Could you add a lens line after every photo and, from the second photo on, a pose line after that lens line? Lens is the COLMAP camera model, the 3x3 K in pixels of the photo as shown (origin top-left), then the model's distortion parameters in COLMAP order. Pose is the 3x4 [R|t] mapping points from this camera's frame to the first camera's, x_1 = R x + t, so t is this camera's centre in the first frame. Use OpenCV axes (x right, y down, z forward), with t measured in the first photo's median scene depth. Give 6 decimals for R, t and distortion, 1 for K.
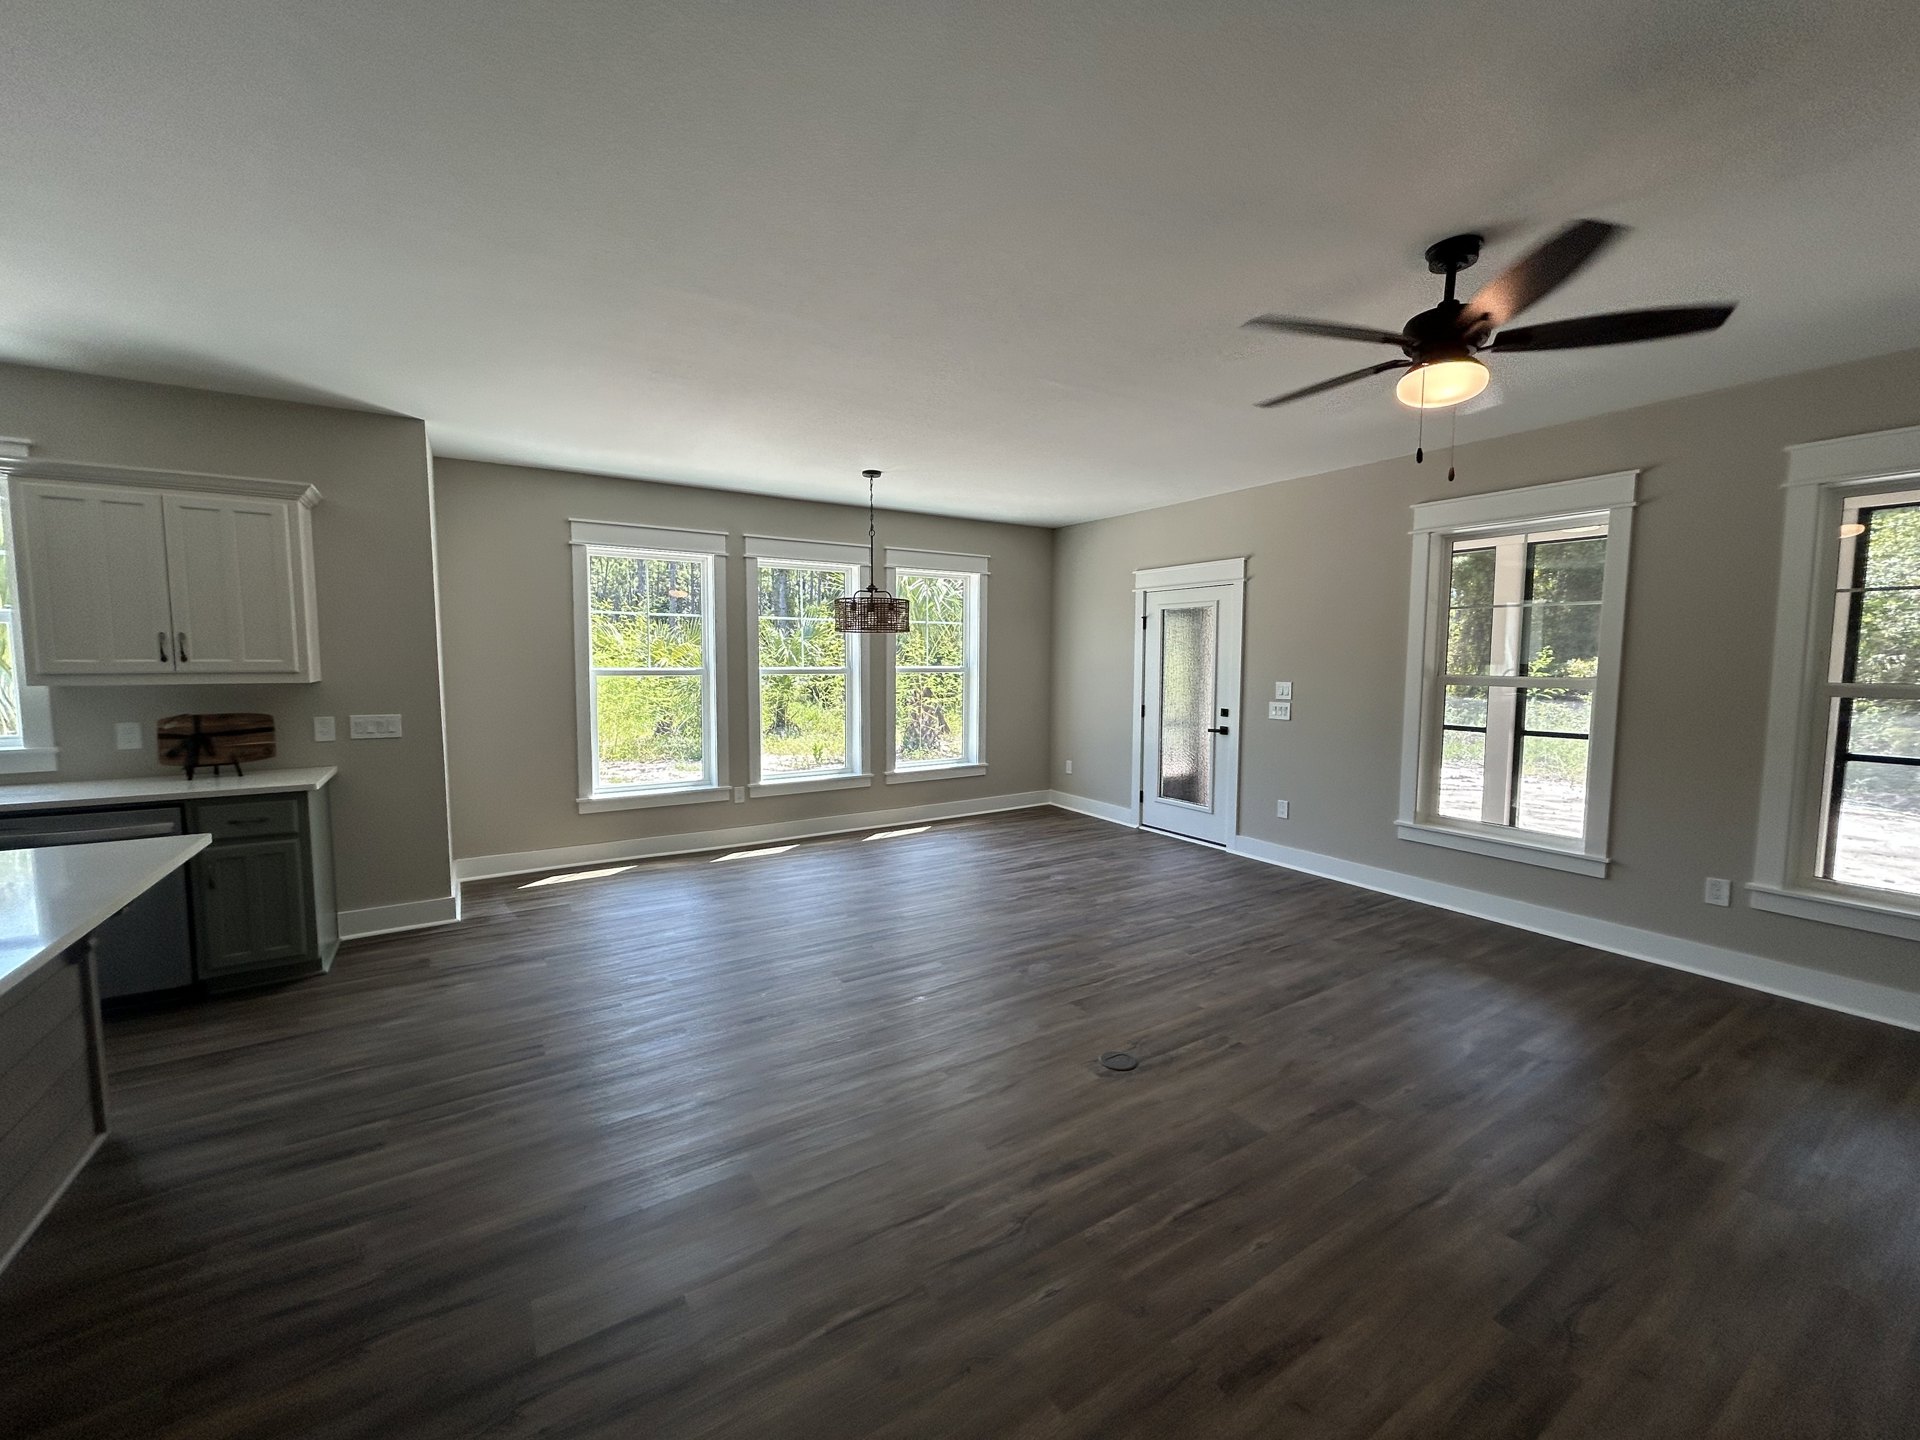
lens RADIAL K [[767.7, 0, 959.8], [0, 767.7, 720.7], [0, 0, 1]] dist [0.000063, -0.000163]
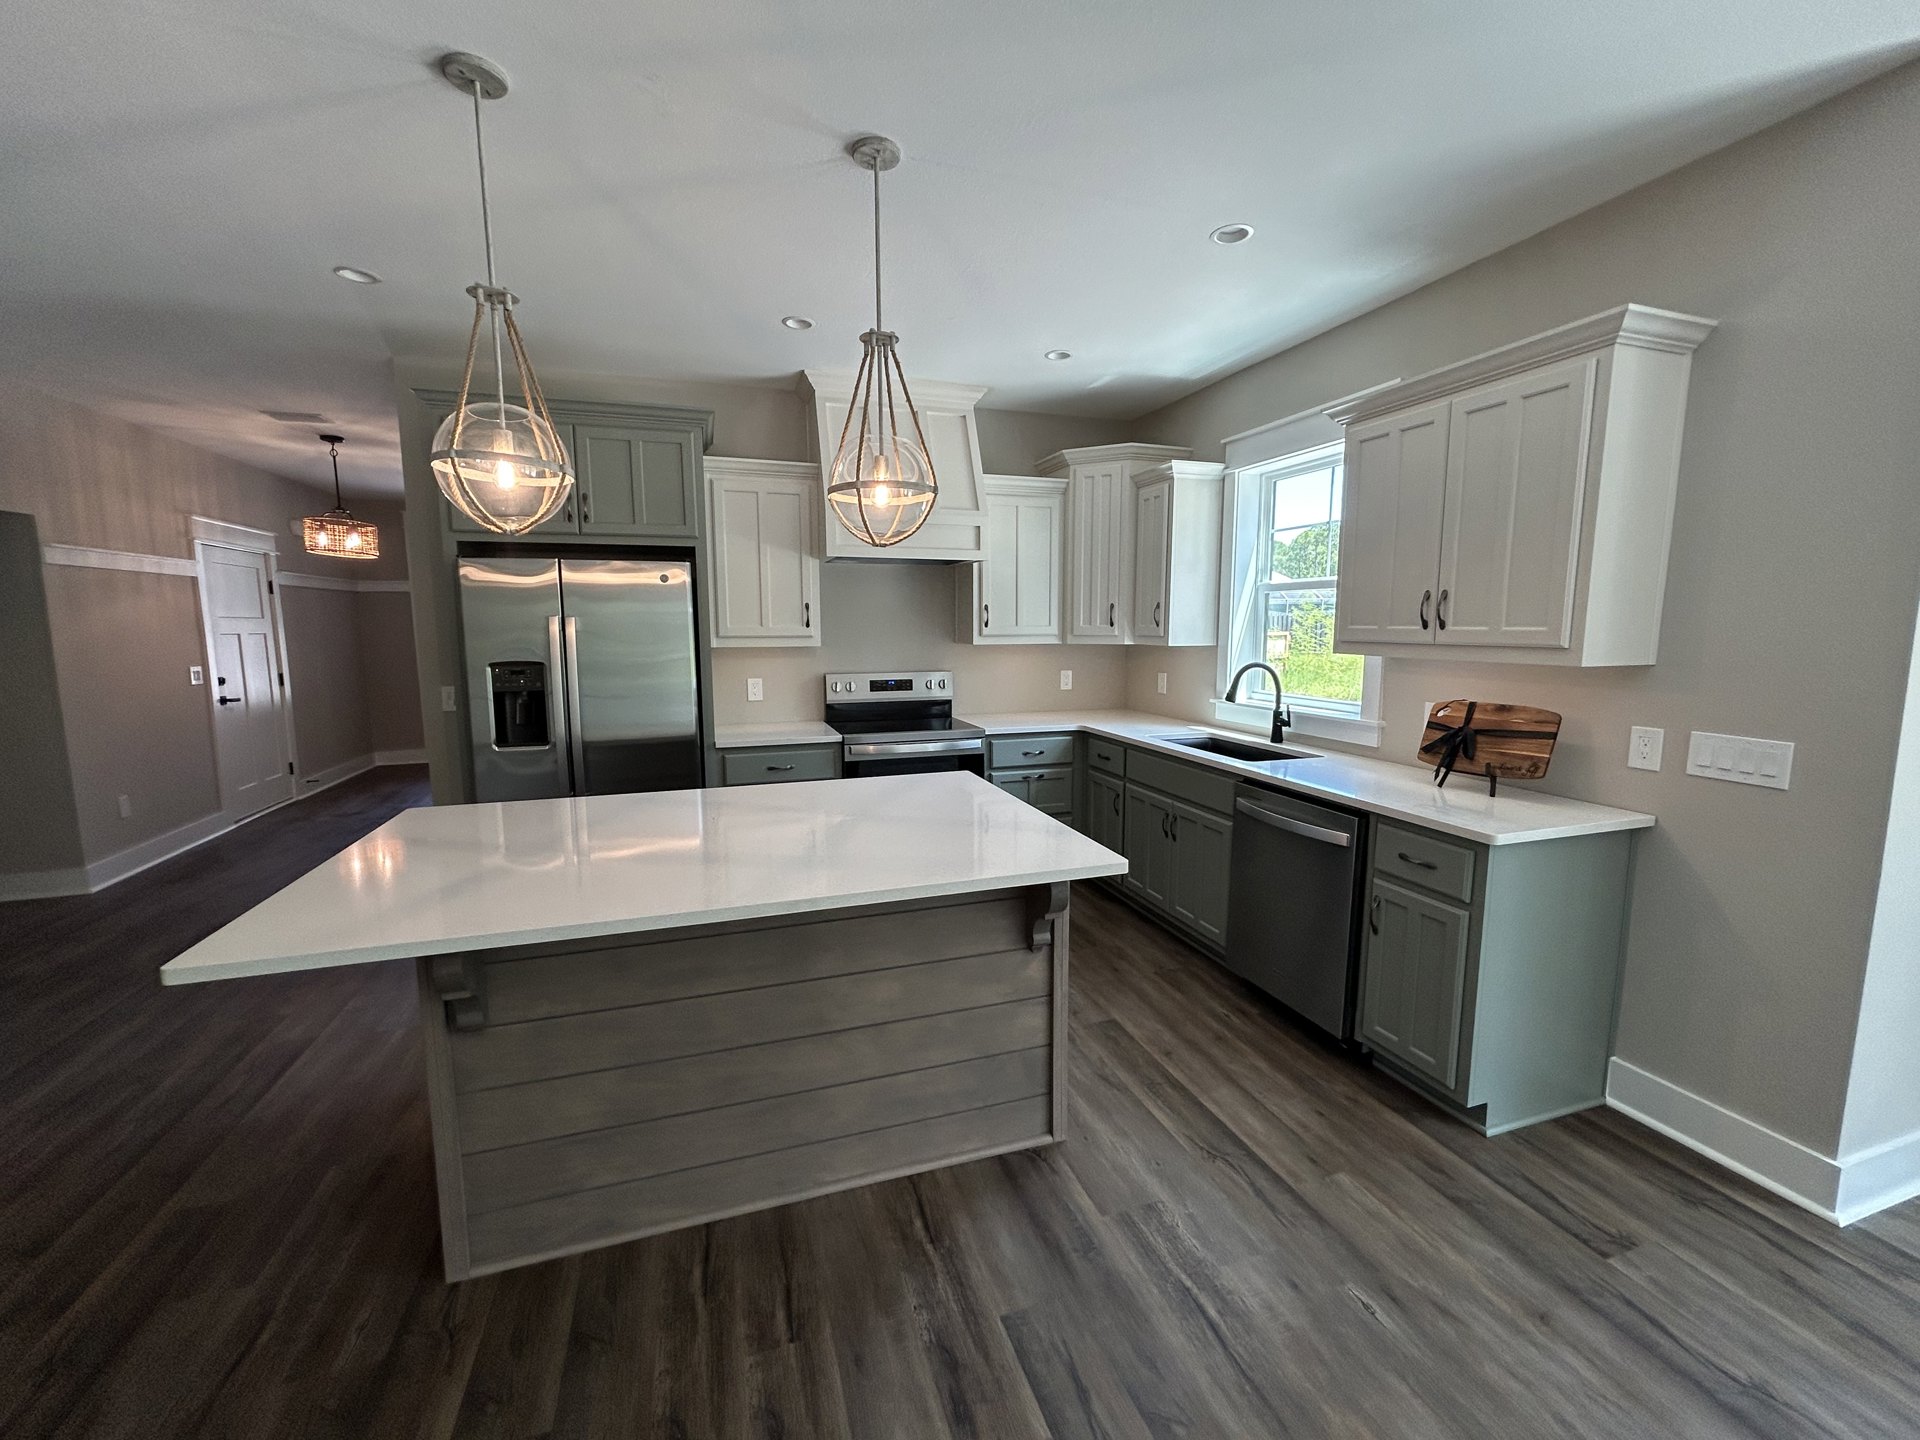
lens RADIAL K [[767.7, 0, 971.3], [0, 767.7, 717.3], [0, 0, 1]] dist [0.000063, -0.000163]
pose [[-0.241953, 0.115315, -0.963411, -0.105136], [-0.083069, 0.986805, 0.138977, -0.034189], [0.966726, 0.113655, -0.229181, 0.435894]]
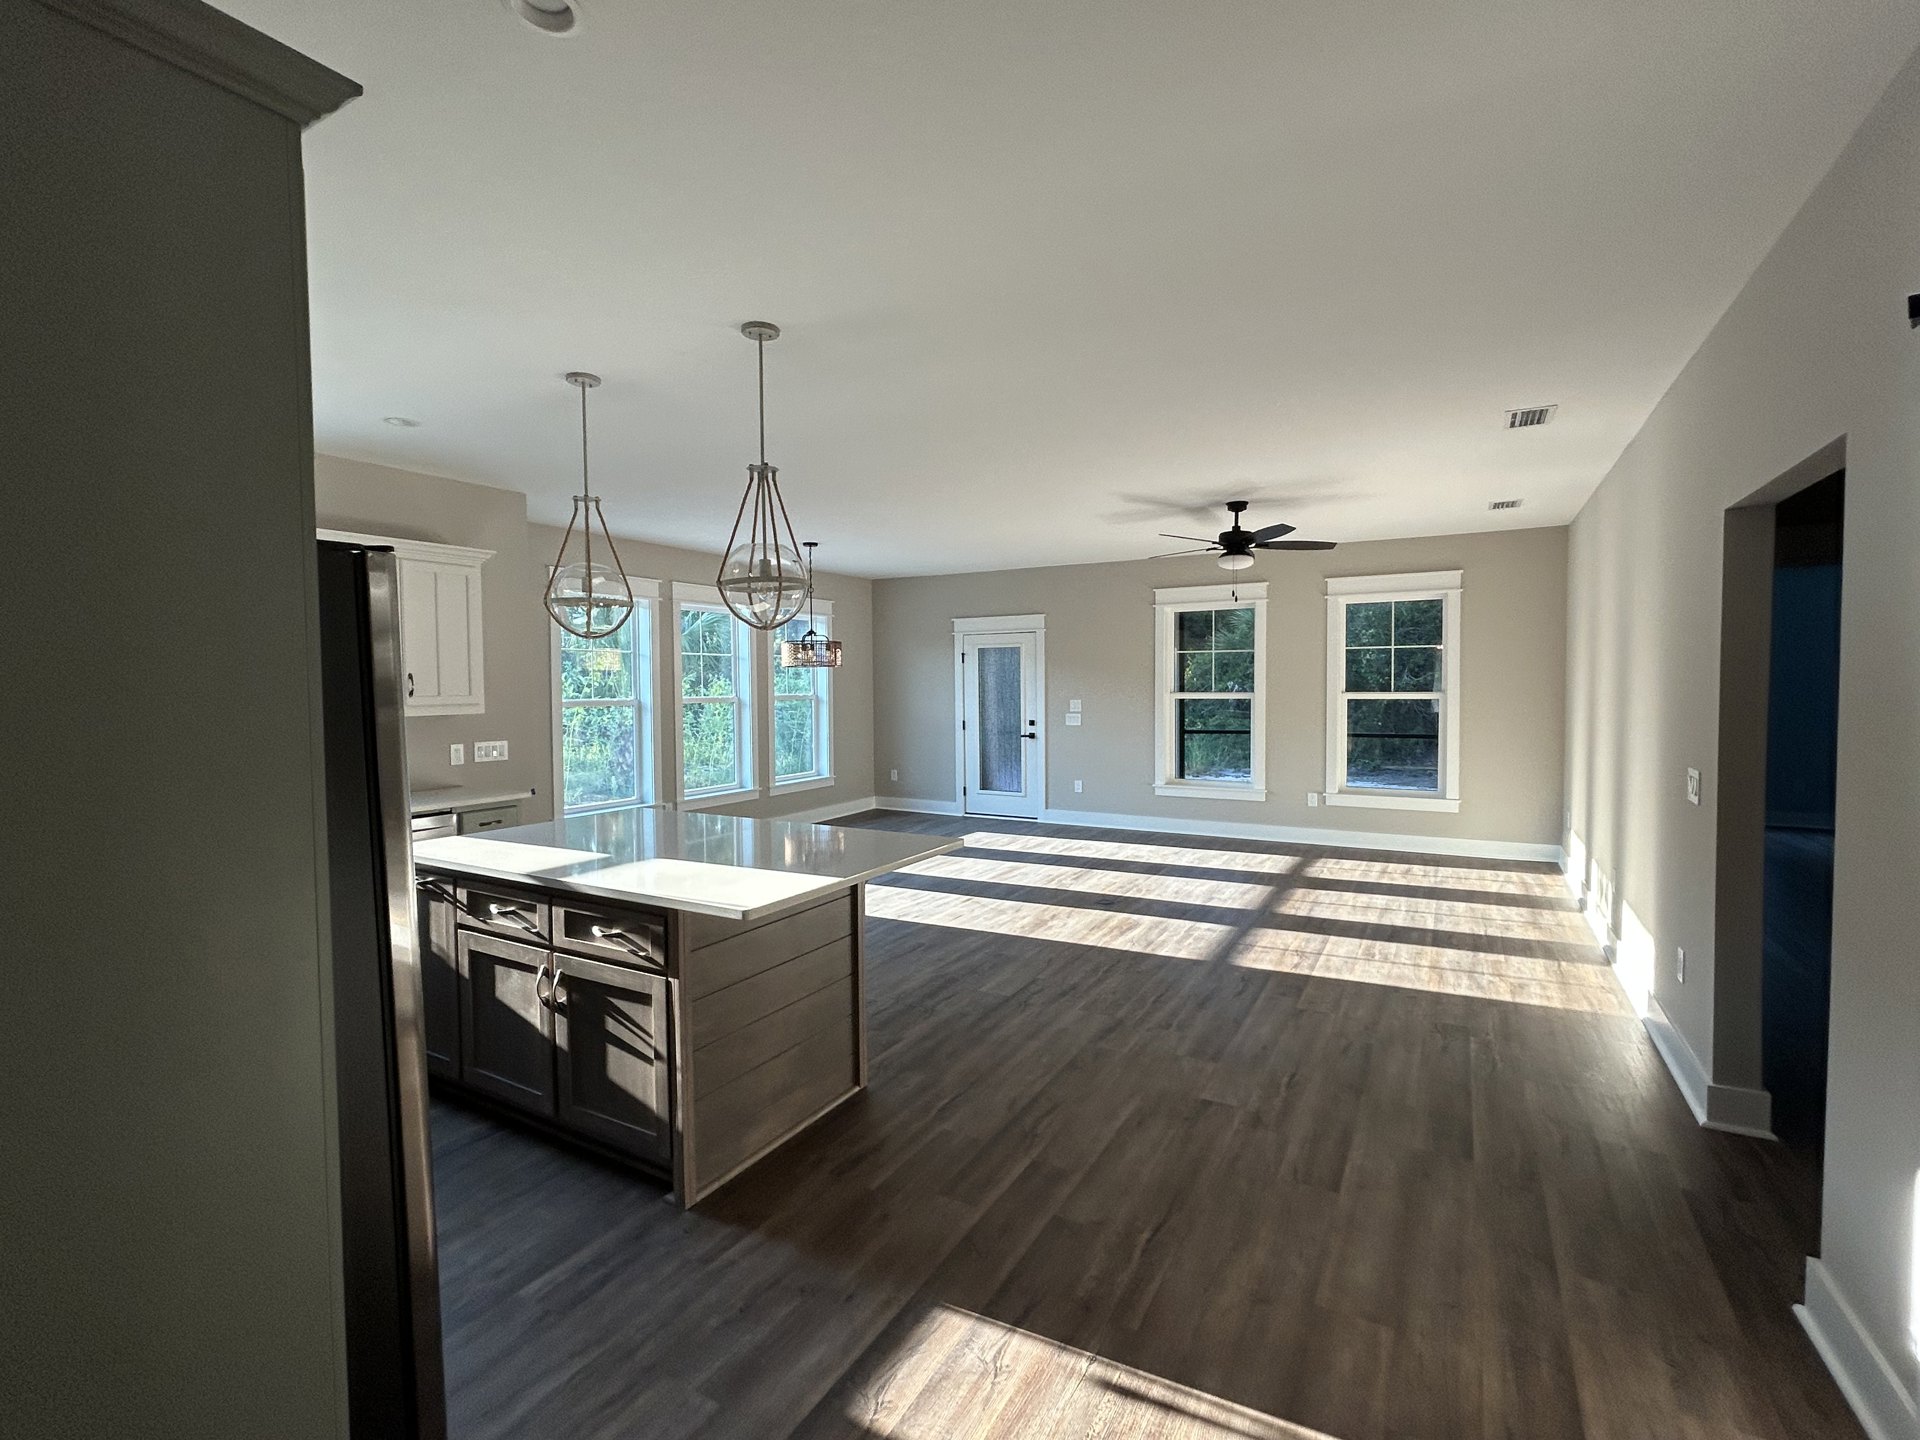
lens RADIAL K [[875.1, 0, 964.8], [0, 875.1, 713.3], [0, 0, 1]] dist [-0.000402, 0.000029]
pose [[0.881828, -0.028851, 0.470688, -0.524964], [0.052641, 0.997911, -0.037455, 0.025819], [-0.468624, 0.057806, 0.881504, -0.353885]]
